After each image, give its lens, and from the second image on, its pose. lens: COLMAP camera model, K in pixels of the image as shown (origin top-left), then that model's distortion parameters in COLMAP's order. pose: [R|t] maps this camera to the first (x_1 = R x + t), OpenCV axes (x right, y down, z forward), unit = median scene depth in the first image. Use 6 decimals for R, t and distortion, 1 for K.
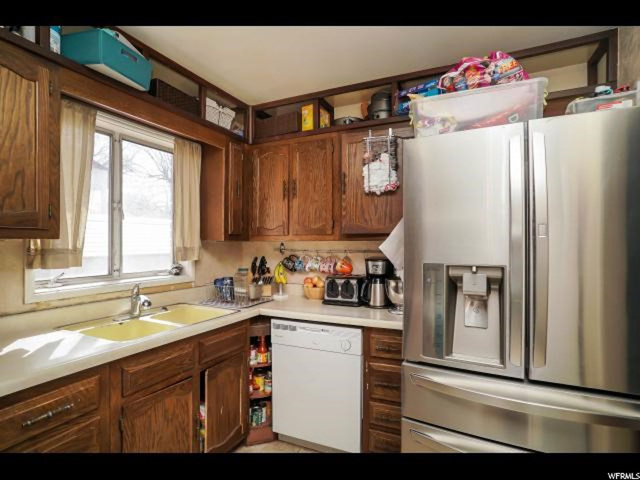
lens RADIAL K [[335.4, 0, 316.5], [0, 335.4, 239.5], [0, 0, 1]] dist [-0.073530, 0.037231]
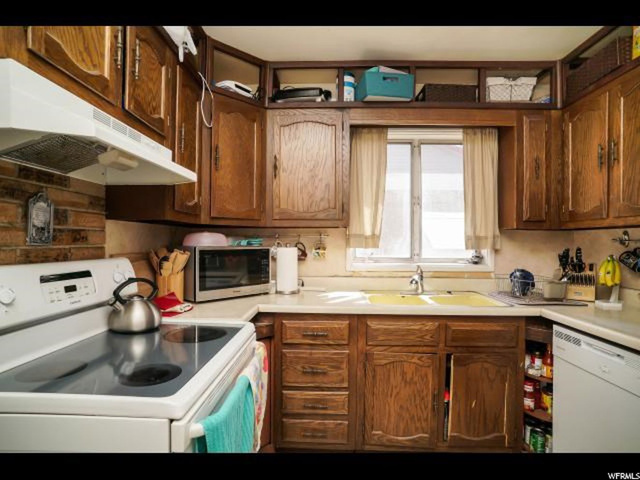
lens RADIAL K [[335.4, 0, 316.5], [0, 335.4, 239.5], [0, 0, 1]] dist [-0.073530, 0.037231]
pose [[0.395081, -0.001879, -0.918644, 0.347580], [-0.000783, 0.999997, -0.002382, 0.040036], [0.918646, 0.001660, 0.395079, 0.178262]]
